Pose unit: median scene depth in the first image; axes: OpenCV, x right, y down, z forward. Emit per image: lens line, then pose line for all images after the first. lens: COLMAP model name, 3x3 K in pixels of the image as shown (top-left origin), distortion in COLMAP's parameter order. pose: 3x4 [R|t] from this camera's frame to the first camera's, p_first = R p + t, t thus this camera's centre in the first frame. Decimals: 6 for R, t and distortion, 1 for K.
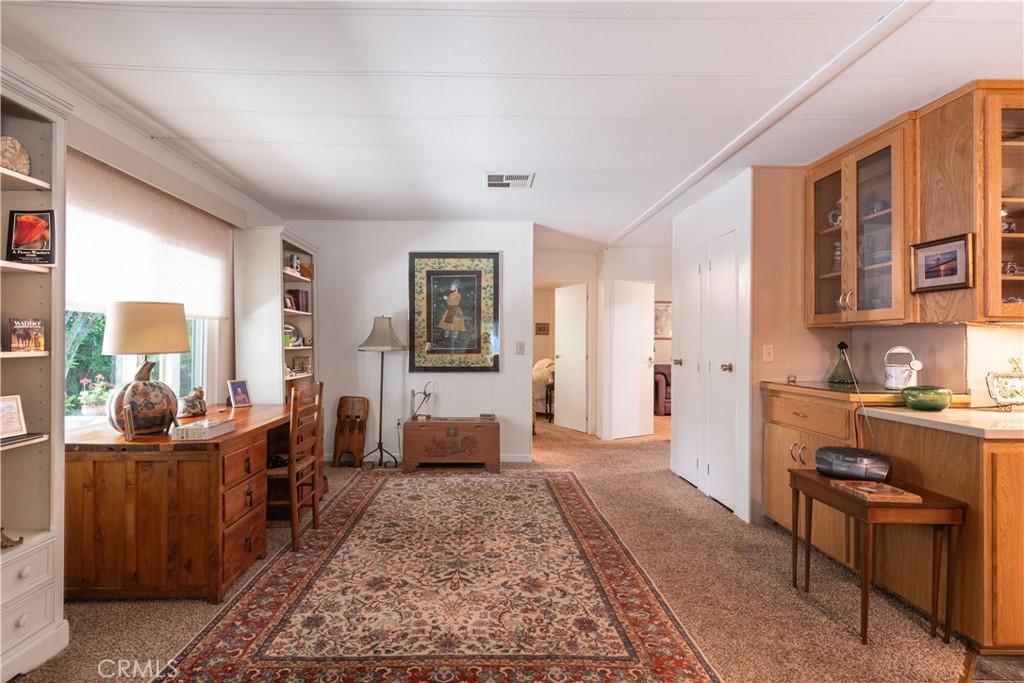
lens RADIAL K [[477.2, 0, 500.5], [0, 477.2, 339.8], [0, 0, 1]] dist [0.000772, 0.000057]
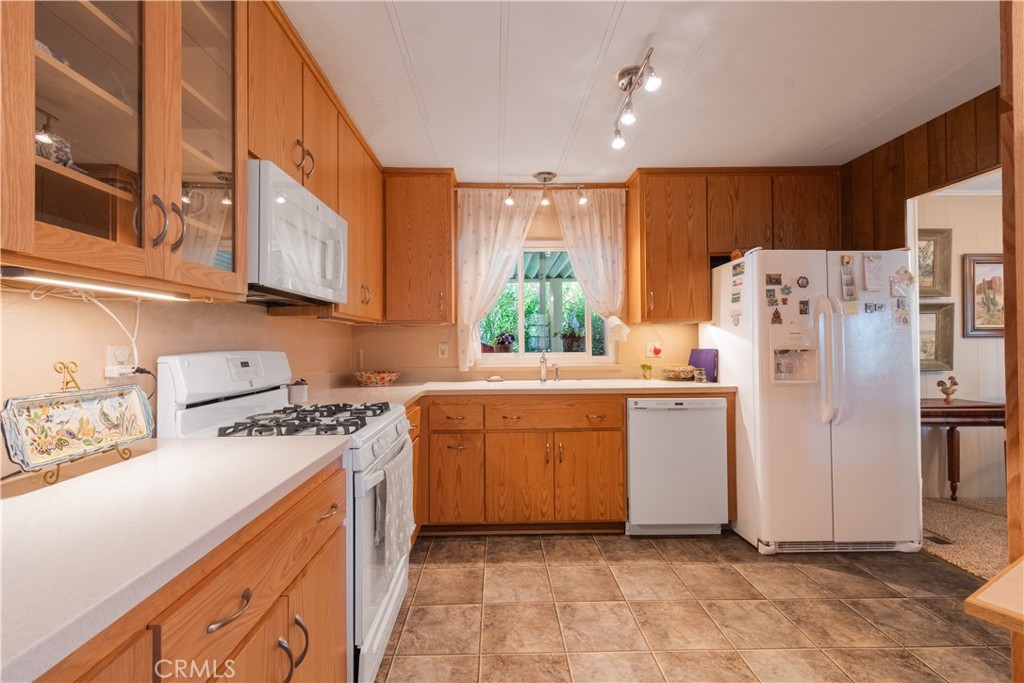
lens RADIAL K [[477.2, 0, 500.5], [0, 477.2, 339.8], [0, 0, 1]] dist [0.000772, 0.000057]
pose [[-0.001258, -0.007595, 0.999970, 0.301491], [-0.002239, 0.999969, 0.007592, 0.007487], [-0.999997, -0.002229, -0.001275, 0.284561]]
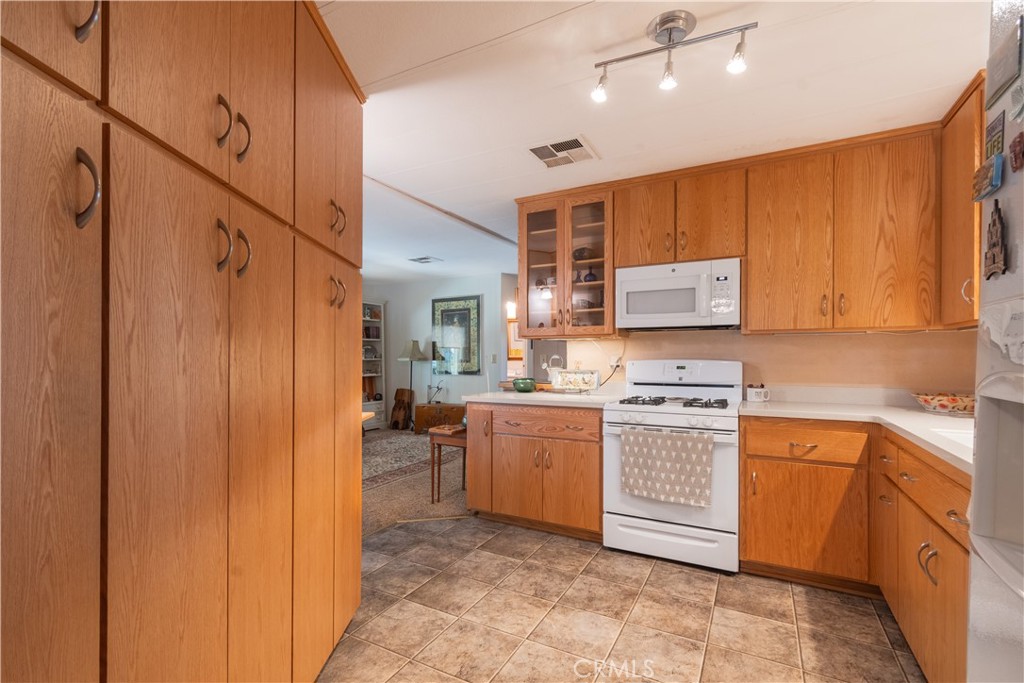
lens RADIAL K [[449.9, 0, 515.9], [0, 449.9, 357.5], [0, 0, 1]] dist [0.002199, 0.000376]
pose [[0.870471, -0.006288, -0.492179, 0.791128], [0.007061, 0.999975, -0.000288, 0.013895], [0.492168, -0.003224, 0.870494, -0.172941]]
